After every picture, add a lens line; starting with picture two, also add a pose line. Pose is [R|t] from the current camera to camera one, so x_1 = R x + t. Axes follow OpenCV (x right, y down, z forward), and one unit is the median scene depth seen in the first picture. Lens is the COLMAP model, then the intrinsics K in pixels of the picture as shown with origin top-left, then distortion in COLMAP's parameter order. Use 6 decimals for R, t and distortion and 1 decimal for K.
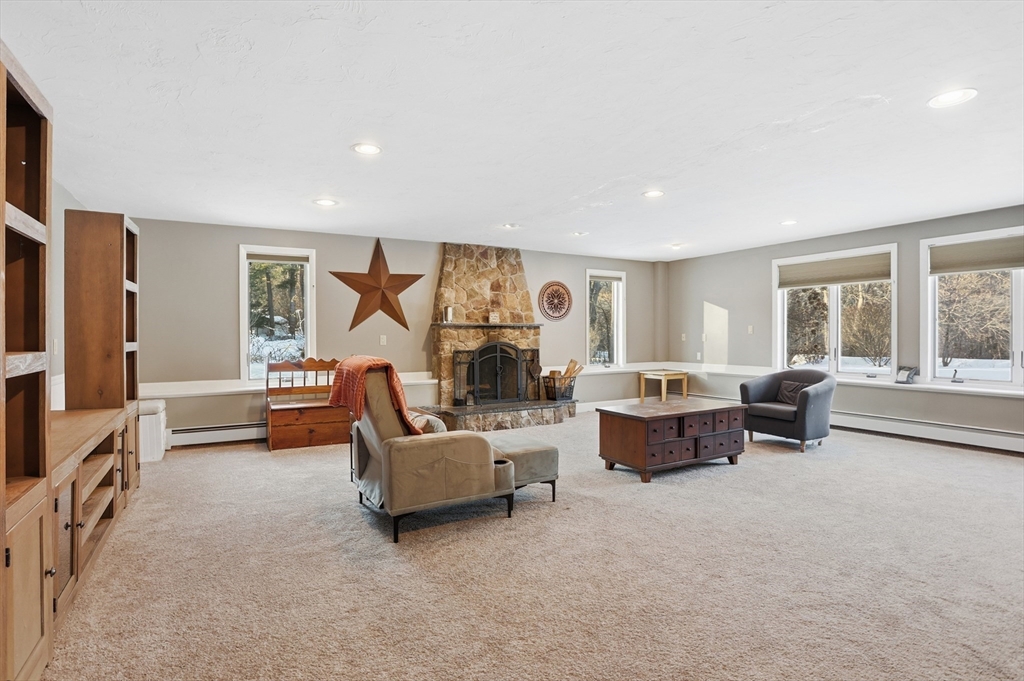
lens RADIAL K [[496.6, 0, 508.0], [0, 496.6, 329.8], [0, 0, 1]] dist [-0.076173, 0.032525]
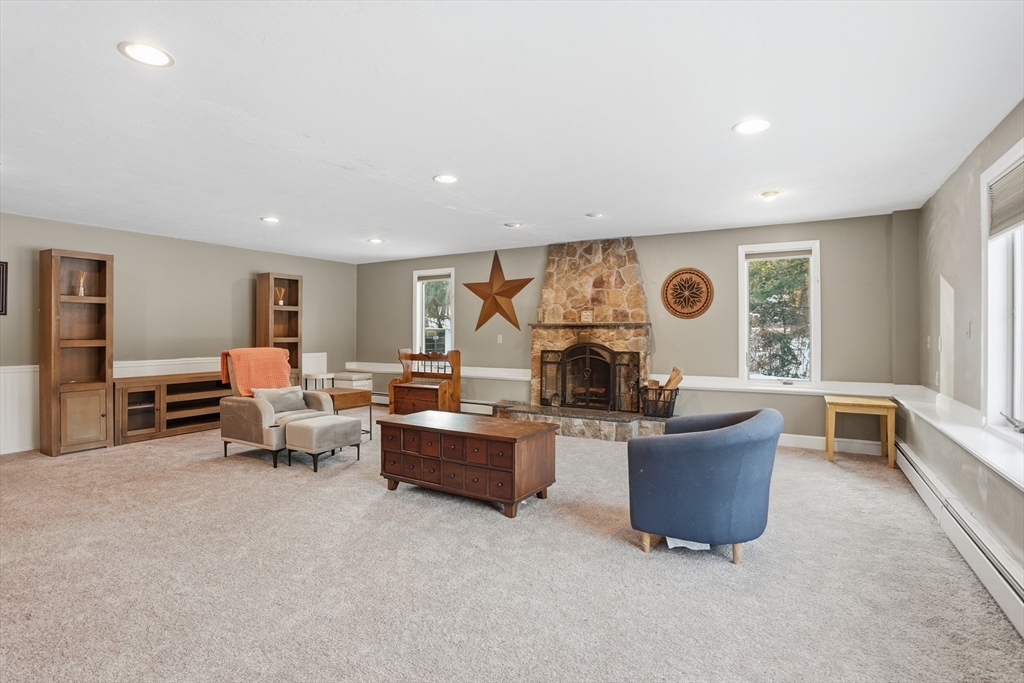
lens RADIAL K [[496.6, 0, 508.0], [0, 496.6, 330.8], [0, 0, 1]] dist [-0.076173, 0.032525]
pose [[0.520076, 0.000531, -0.854120, 0.684571], [0.002335, 0.999995, 0.002043, -0.000227], [0.854117, -0.003057, 0.520073, 0.386176]]
